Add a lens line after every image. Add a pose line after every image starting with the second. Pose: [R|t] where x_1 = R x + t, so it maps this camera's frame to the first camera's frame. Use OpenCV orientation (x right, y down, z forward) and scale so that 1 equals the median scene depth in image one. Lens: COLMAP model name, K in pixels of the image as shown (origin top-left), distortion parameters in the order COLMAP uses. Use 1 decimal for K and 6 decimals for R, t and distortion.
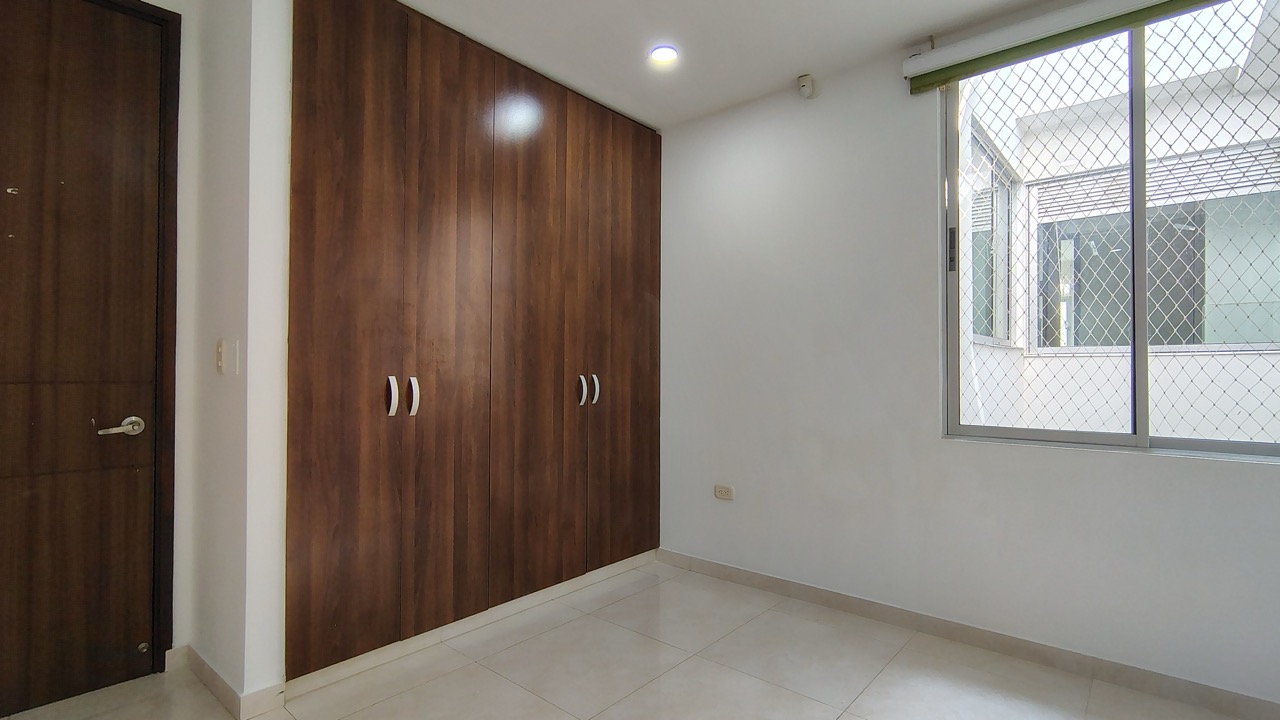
lens RADIAL K [[597.4, 0, 645.7], [0, 597.4, 364.9], [0, 0, 1]] dist [-0.006249, -0.001289]
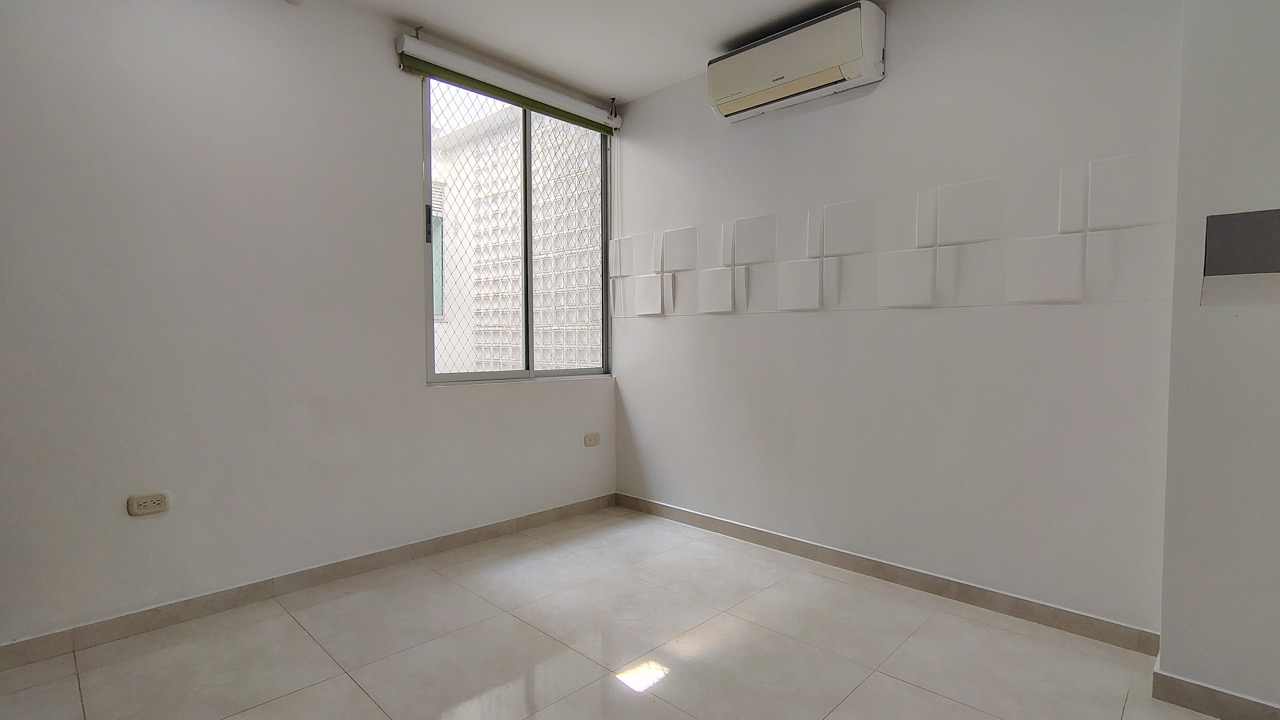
lens RADIAL K [[597.4, 0, 645.3], [0, 597.4, 361.5], [0, 0, 1]] dist [-0.006249, -0.001289]
pose [[0.049101, -0.042050, 0.997908, -0.640732], [-0.018135, 0.998911, 0.042985, 0.016171], [-0.998629, -0.020208, 0.048285, 0.520640]]
